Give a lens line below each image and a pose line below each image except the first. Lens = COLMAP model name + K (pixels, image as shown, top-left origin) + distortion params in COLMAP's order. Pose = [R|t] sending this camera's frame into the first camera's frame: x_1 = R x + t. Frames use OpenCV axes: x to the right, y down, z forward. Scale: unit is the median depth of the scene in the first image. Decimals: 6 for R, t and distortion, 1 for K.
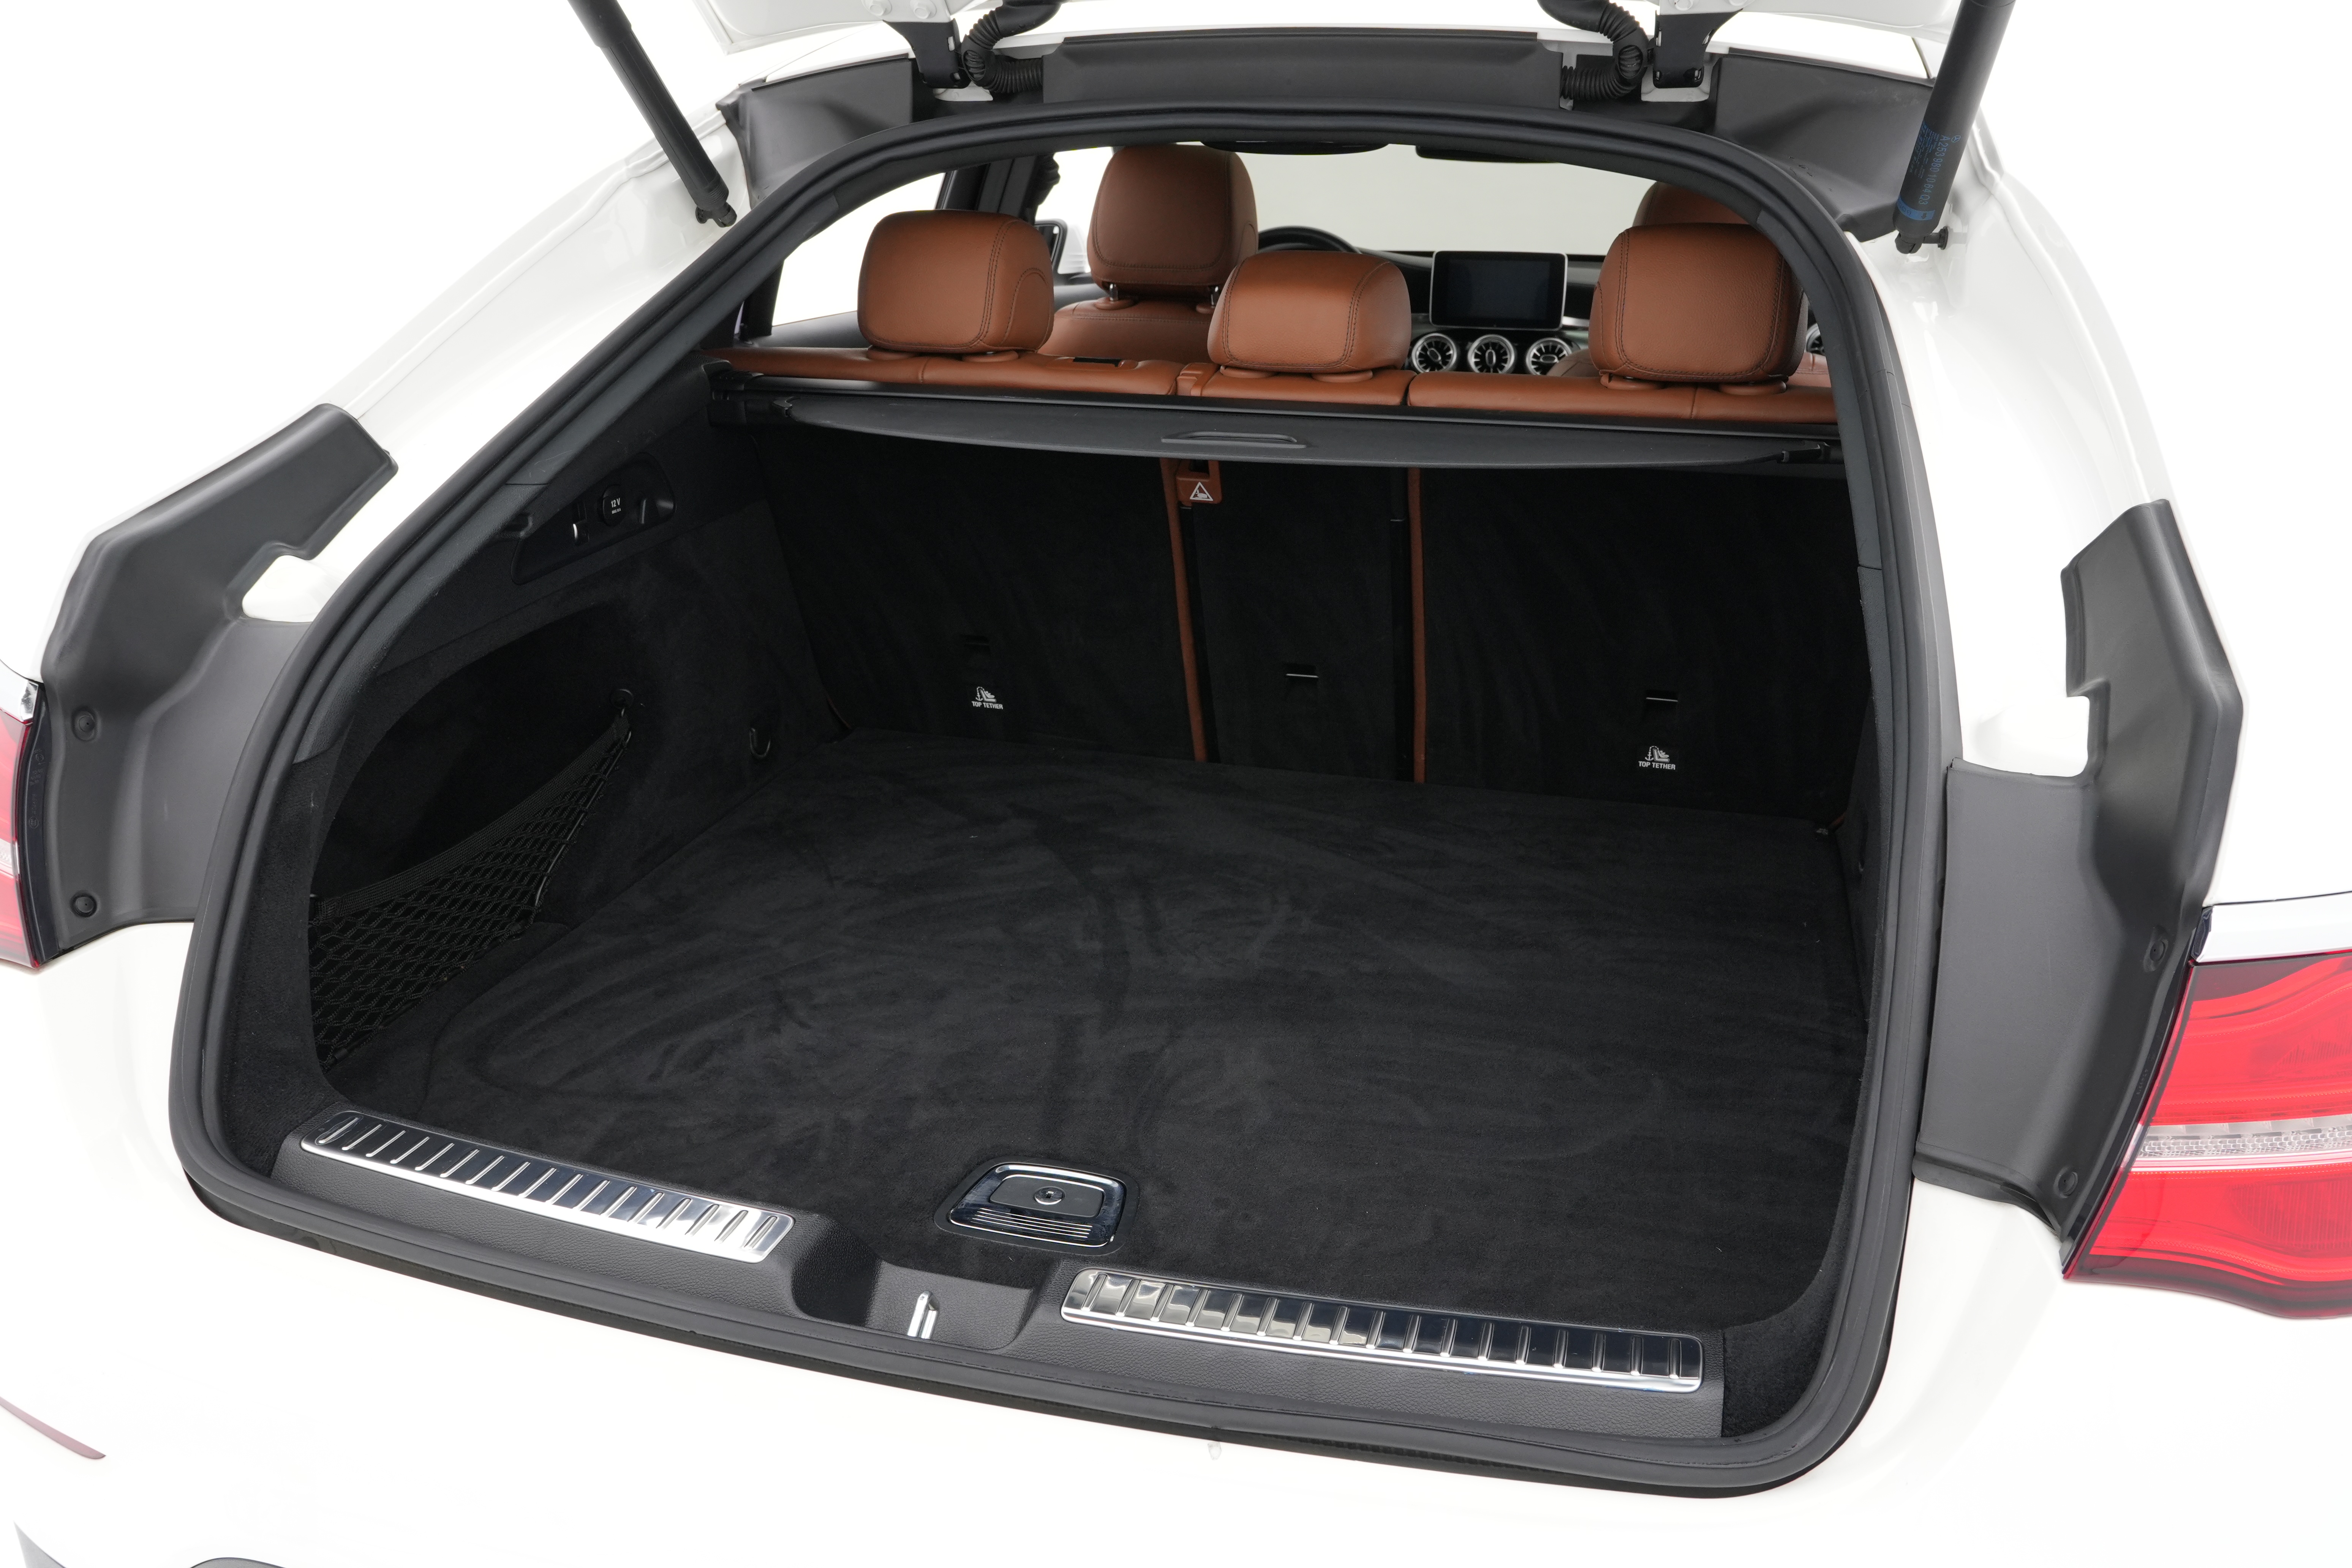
lens RADIAL K [[1831.4, 0, 1172.1], [0, 1831.4, 769.6], [0, 0, 1]] dist [-0.011827, 0.037249]
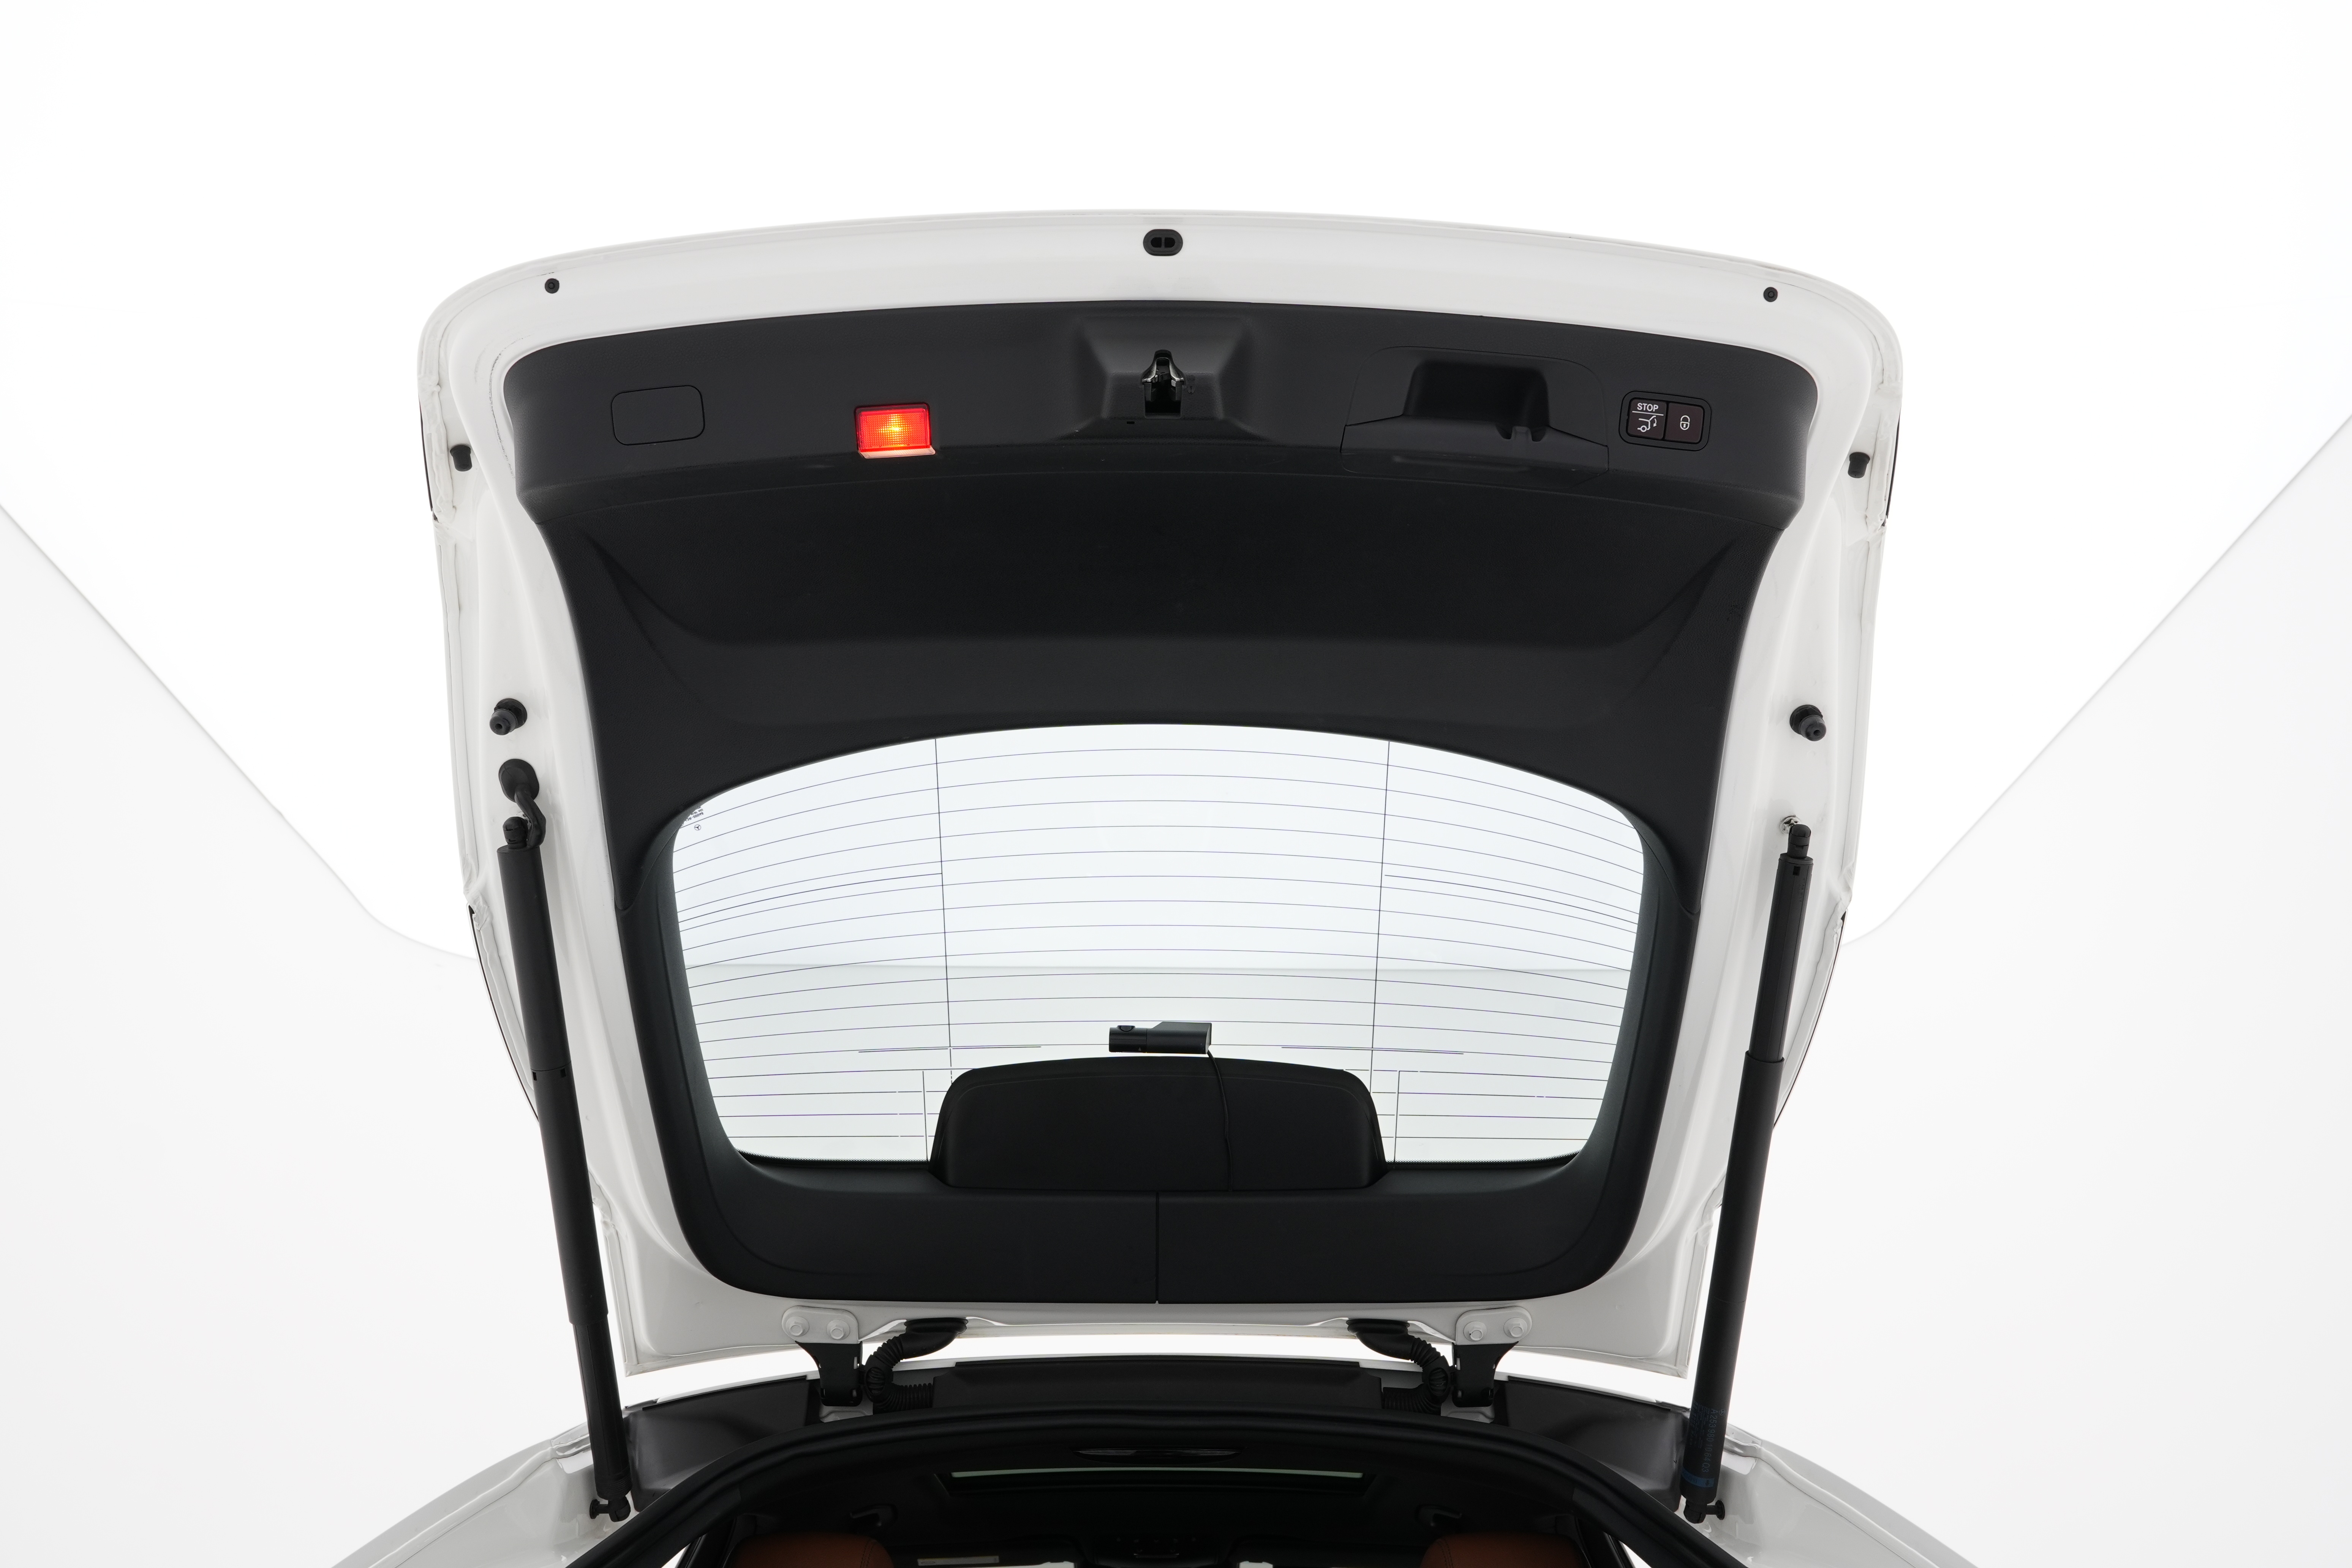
lens RADIAL K [[1831.4, 0, 1172.1], [0, 1831.4, 769.6], [0, 0, 1]] dist [-0.011827, 0.037249]
pose [[0.961012, 0.131121, 0.243440, -0.275111], [0.096388, 0.666328, -0.739402, 0.233279], [-0.259162, 0.734039, 0.627711, -0.039903]]
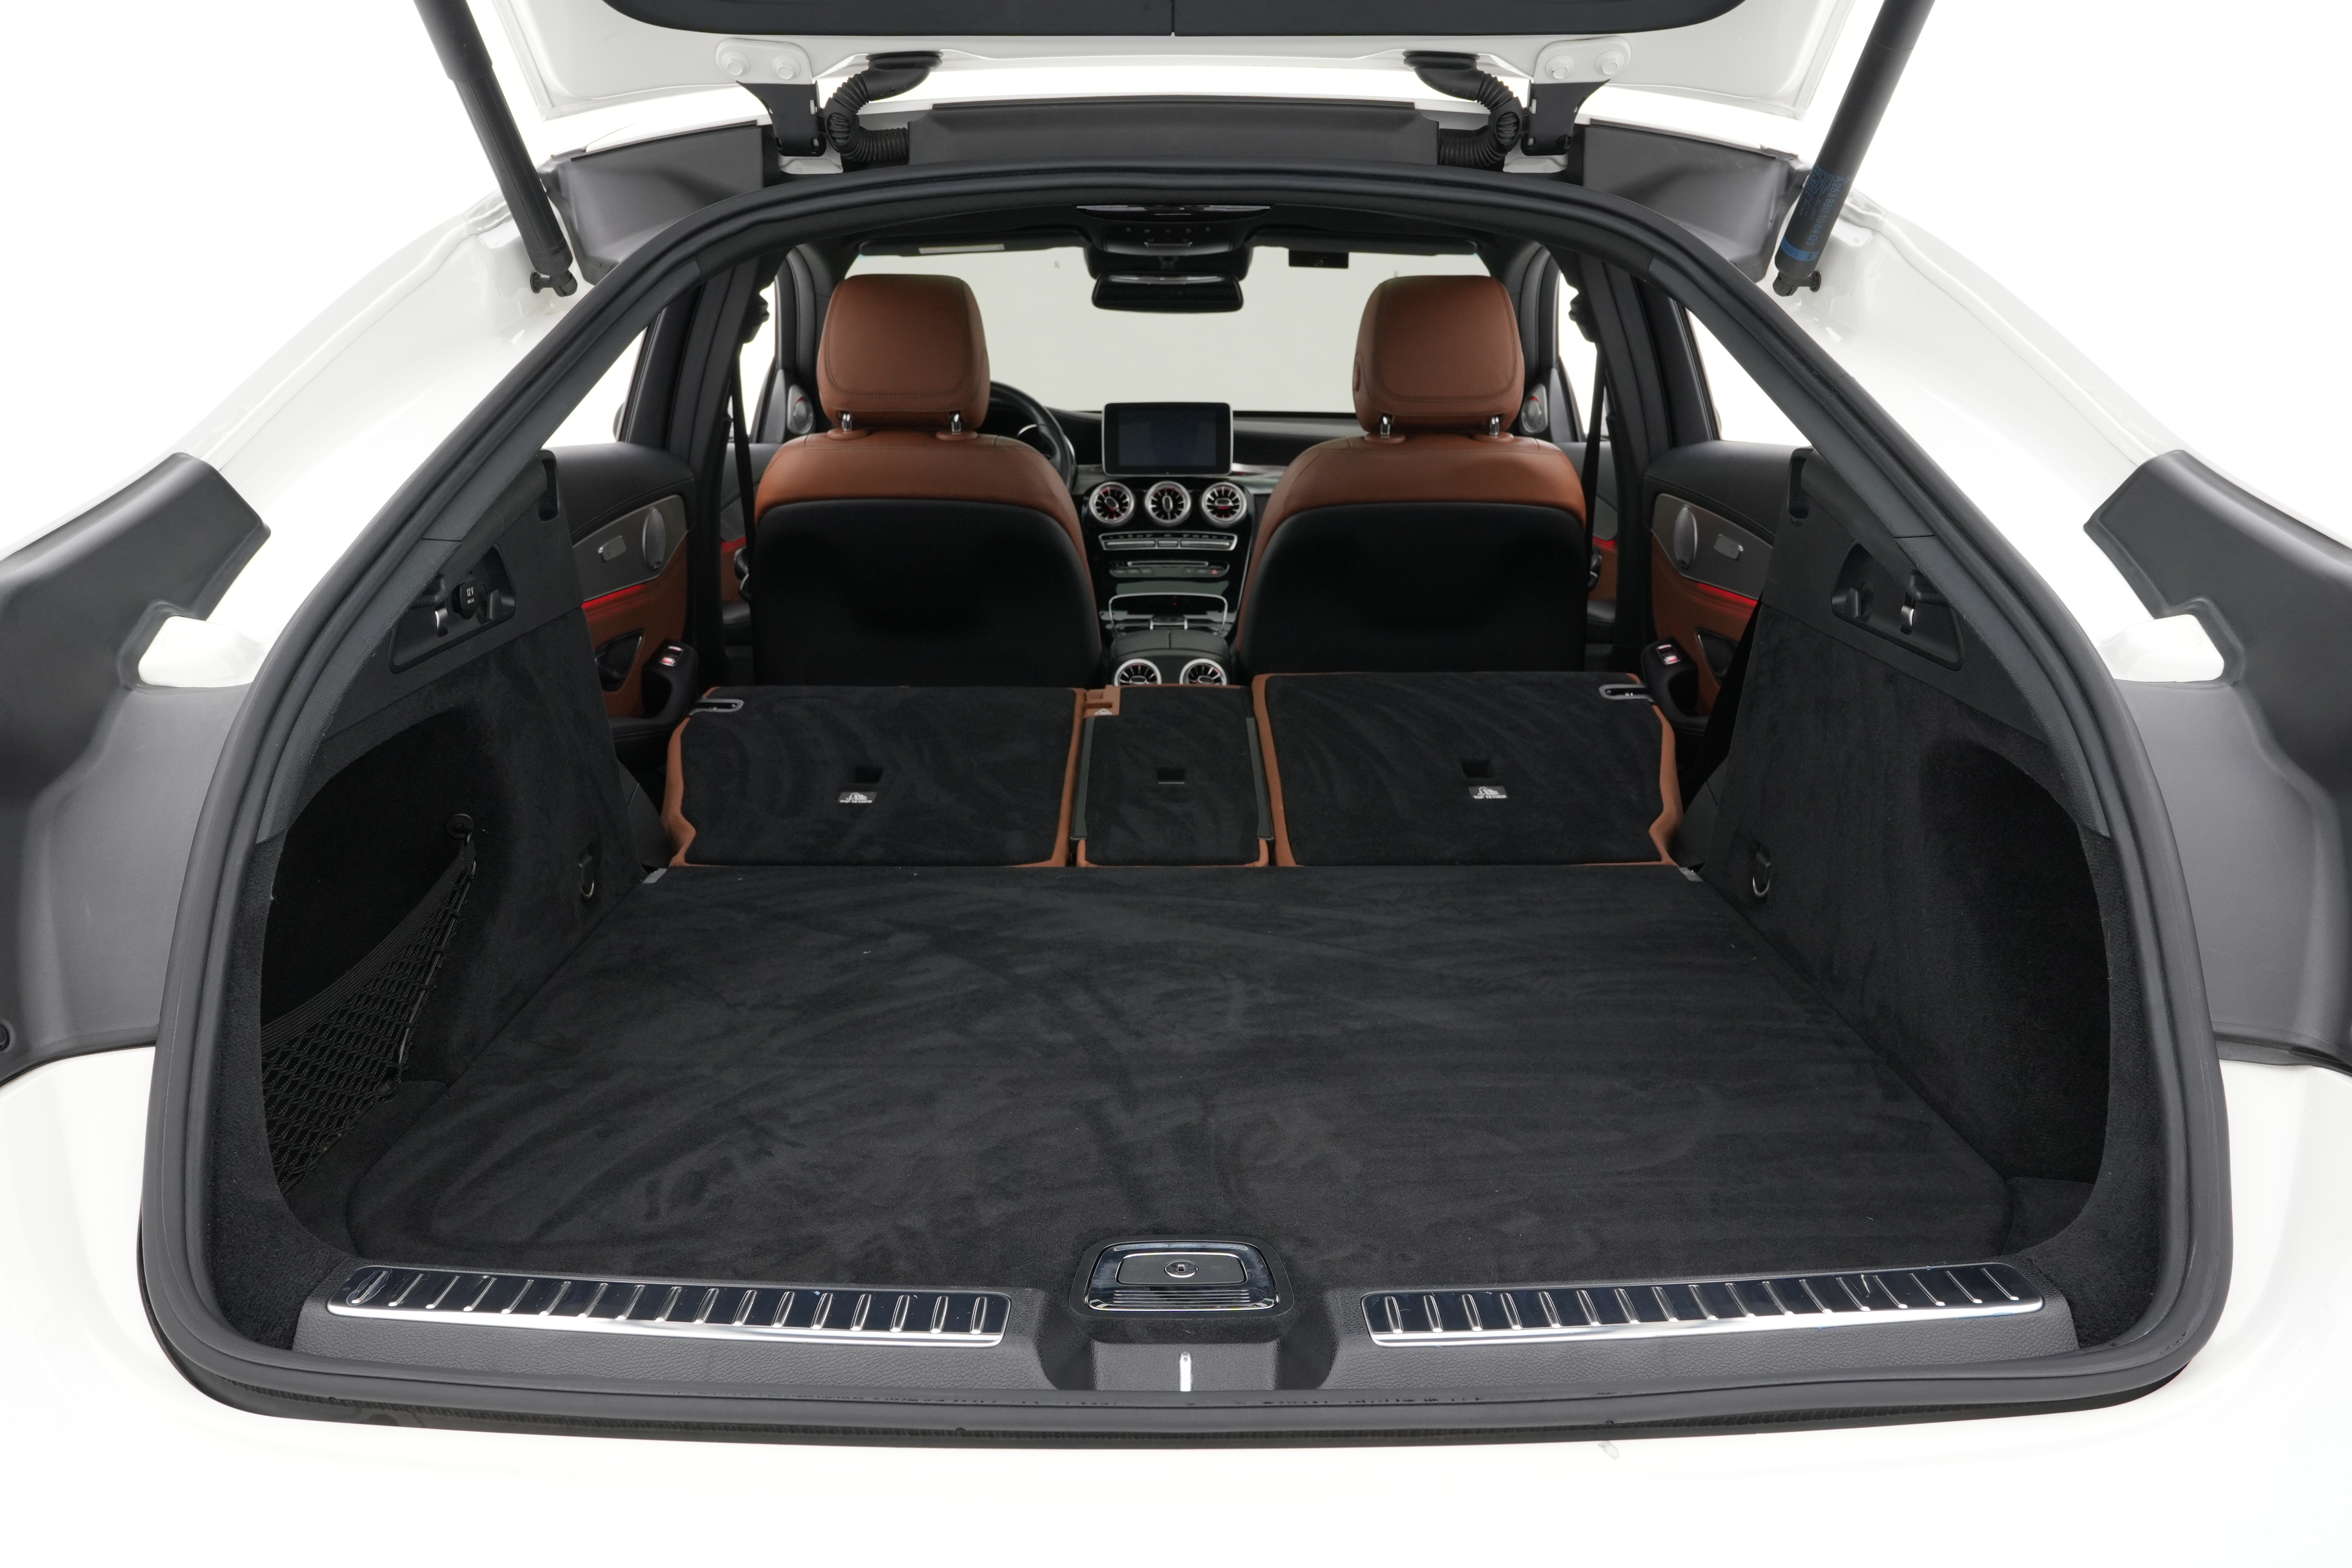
lens RADIAL K [[1831.4, 0, 1172.1], [0, 1831.4, 769.6], [0, 0, 1]] dist [-0.011827, 0.037249]
pose [[0.961934, -0.065628, 0.265283, -0.231175], [0.096875, 0.989586, -0.106463, 0.068177], [-0.255533, 0.128110, 0.958275, 0.089513]]
